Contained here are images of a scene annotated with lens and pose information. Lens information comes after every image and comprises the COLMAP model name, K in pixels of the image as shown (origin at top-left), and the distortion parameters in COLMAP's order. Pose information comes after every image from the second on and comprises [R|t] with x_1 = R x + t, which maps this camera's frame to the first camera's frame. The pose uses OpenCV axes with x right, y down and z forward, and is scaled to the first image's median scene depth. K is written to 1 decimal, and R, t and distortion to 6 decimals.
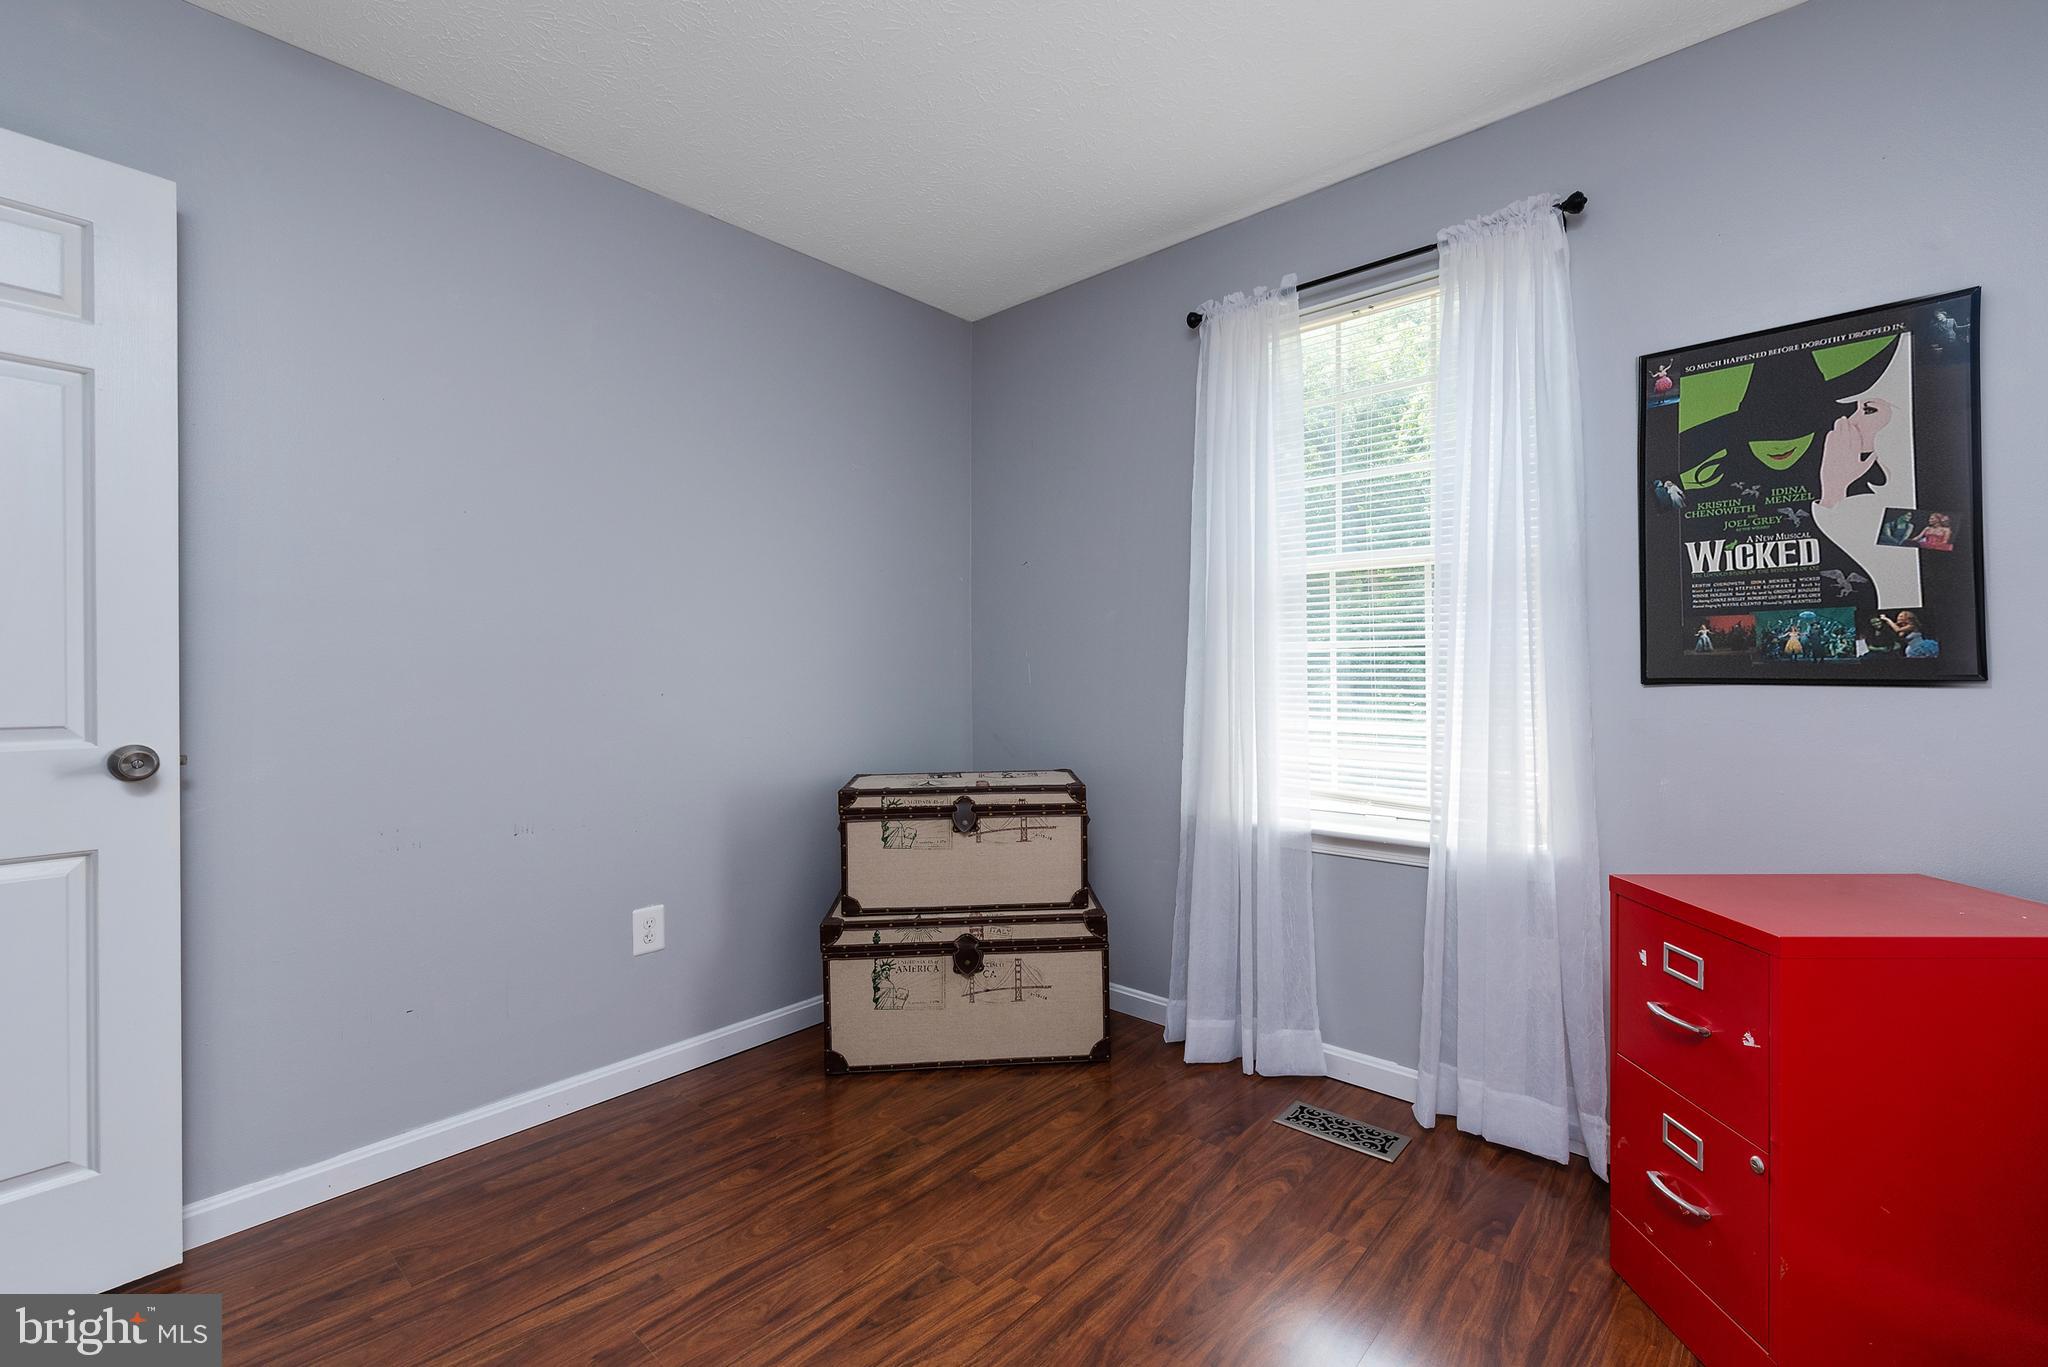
lens RADIAL K [[869.3, 0, 1031.6], [0, 869.3, 675.6], [0, 0, 1]] dist [0.011620, -0.000133]
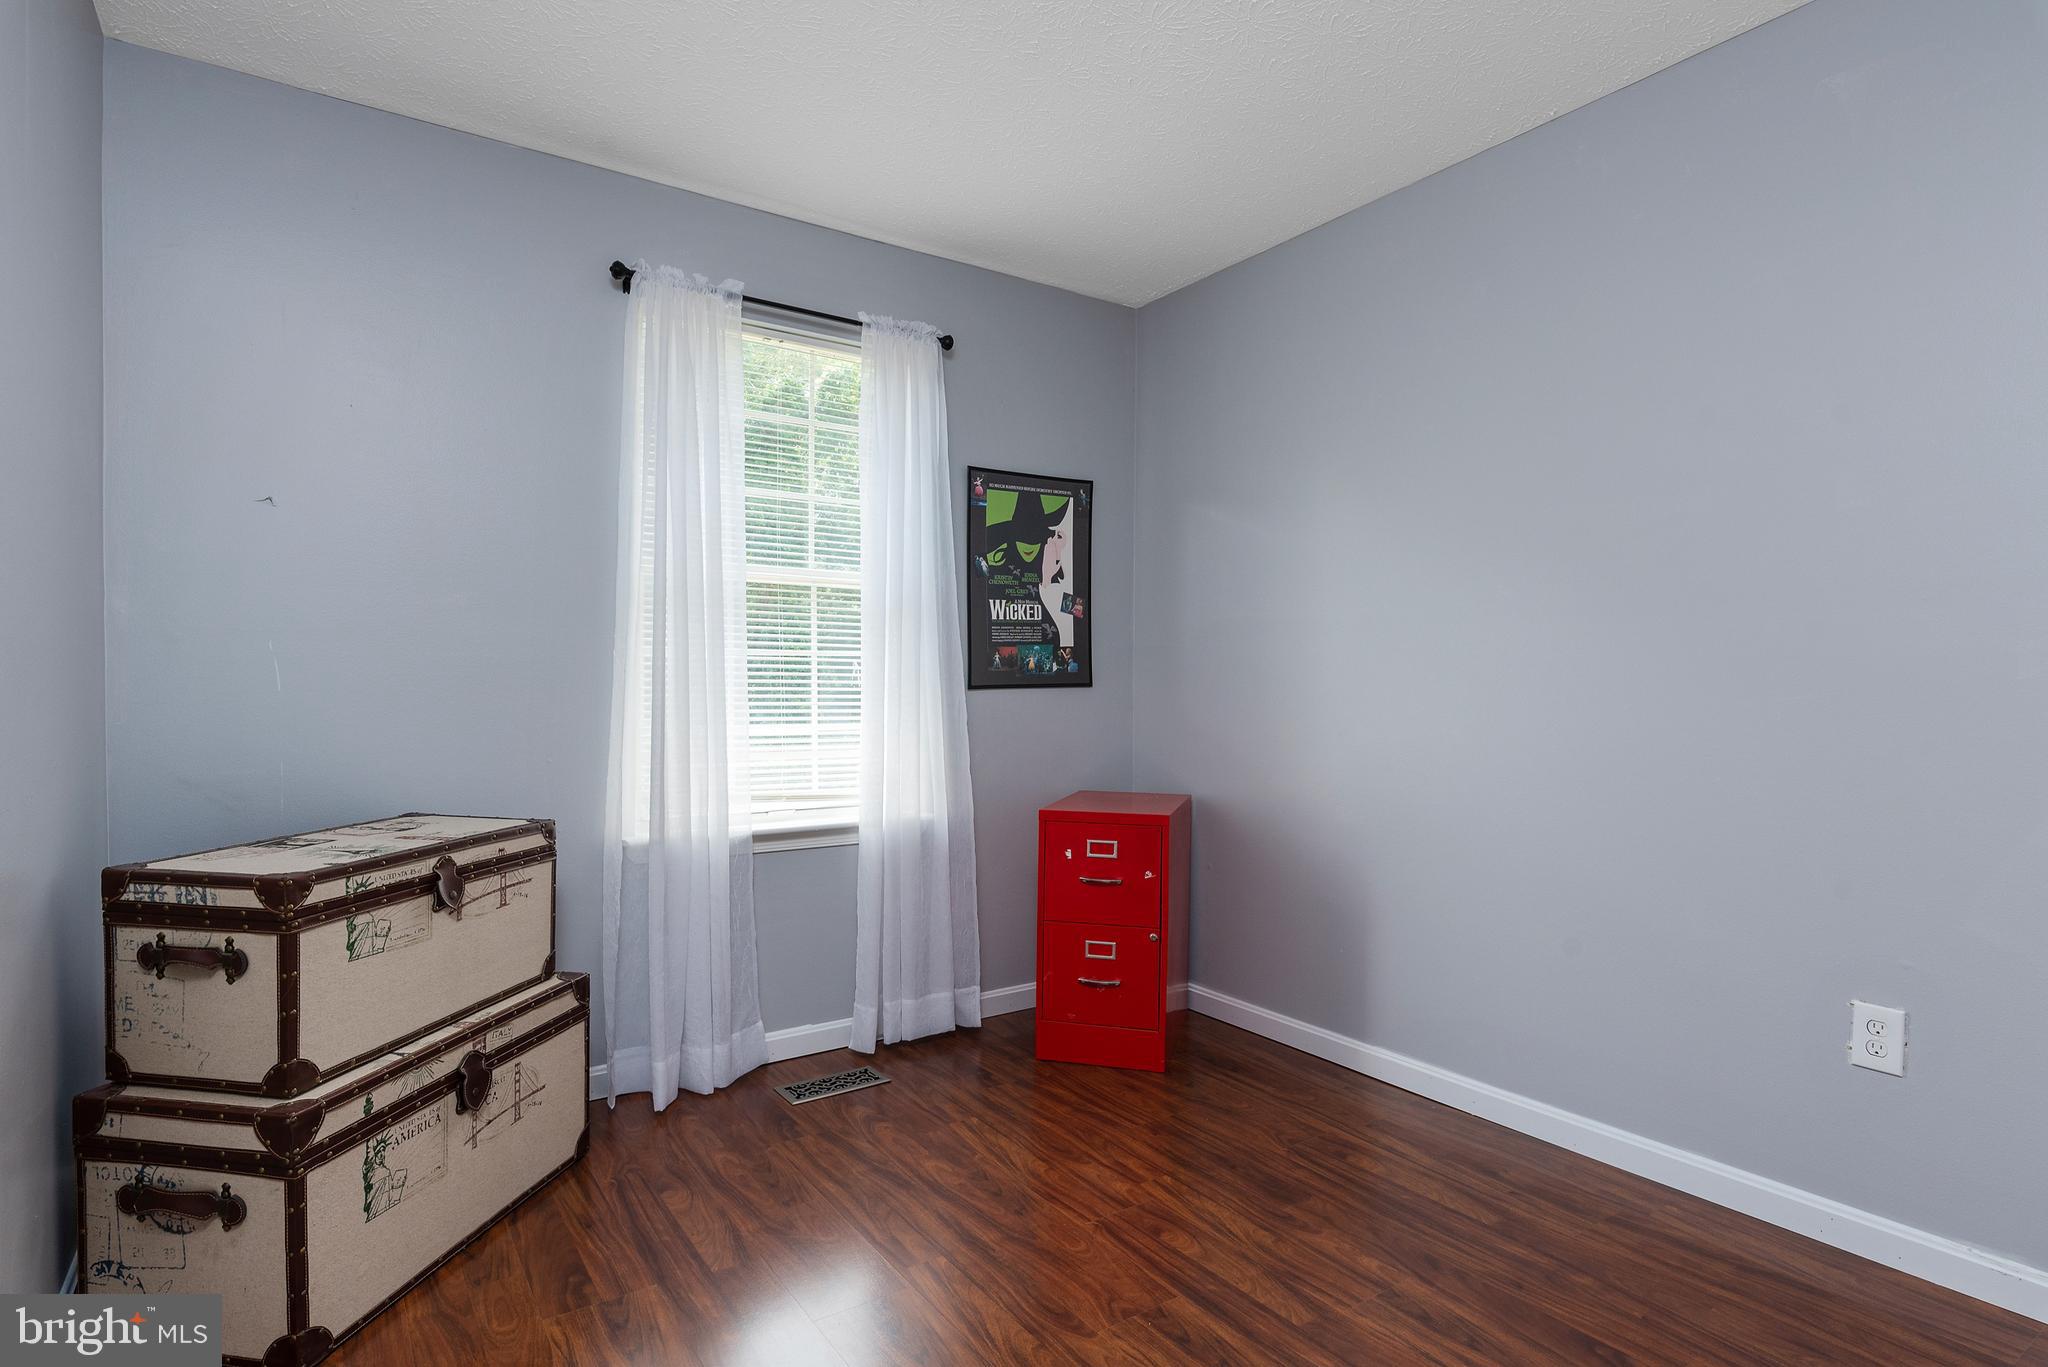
lens RADIAL K [[1047.6, 0, 1028.0], [0, 1047.6, 691.5], [0, 0, 1]] dist [-0.001517, 0.000112]
pose [[0.242000, -0.002084, 0.970274, -0.783970], [-0.007897, 0.999960, 0.004118, 0.003607], [-0.970244, -0.008659, 0.241974, 0.376928]]
